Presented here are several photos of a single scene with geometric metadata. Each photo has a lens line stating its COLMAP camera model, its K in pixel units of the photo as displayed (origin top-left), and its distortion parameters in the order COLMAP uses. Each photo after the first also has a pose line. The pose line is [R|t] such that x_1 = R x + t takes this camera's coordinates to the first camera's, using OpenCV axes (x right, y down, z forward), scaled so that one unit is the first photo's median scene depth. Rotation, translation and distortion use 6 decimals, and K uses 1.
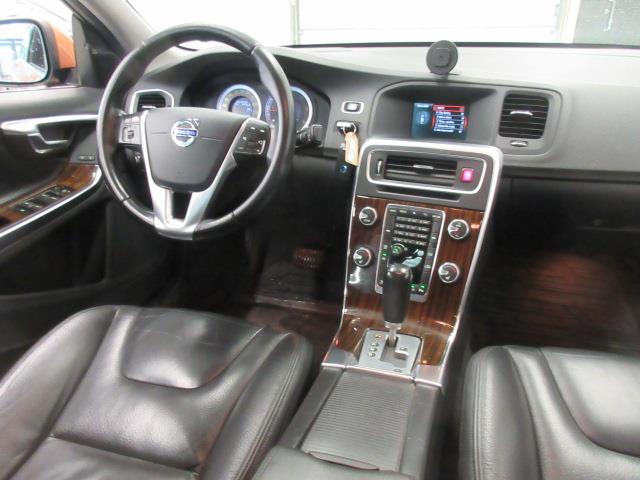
lens RADIAL K [[472.0, 0, 317.5], [0, 472.0, 237.7], [0, 0, 1]] dist [0.004548, -0.000444]
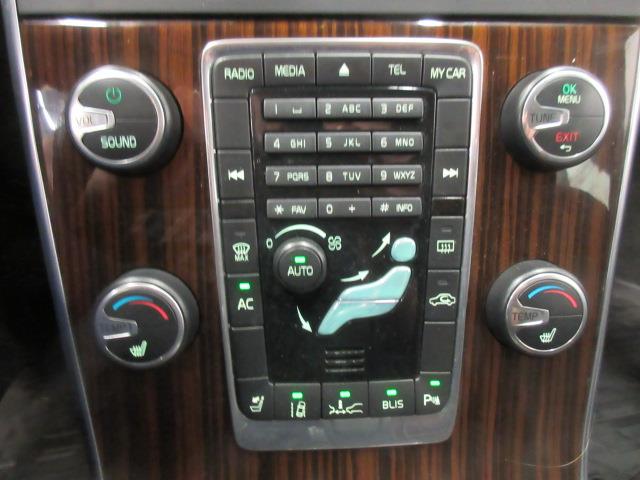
lens RADIAL K [[472.0, 0, 324.9], [0, 472.0, 239.8], [0, 0, 1]] dist [0.004548, -0.000444]
pose [[0.883427, -0.246167, 0.398696, 0.095474], [0.167993, 0.960711, 0.220934, -0.027492], [-0.437419, -0.128200, 0.890073, 0.813122]]
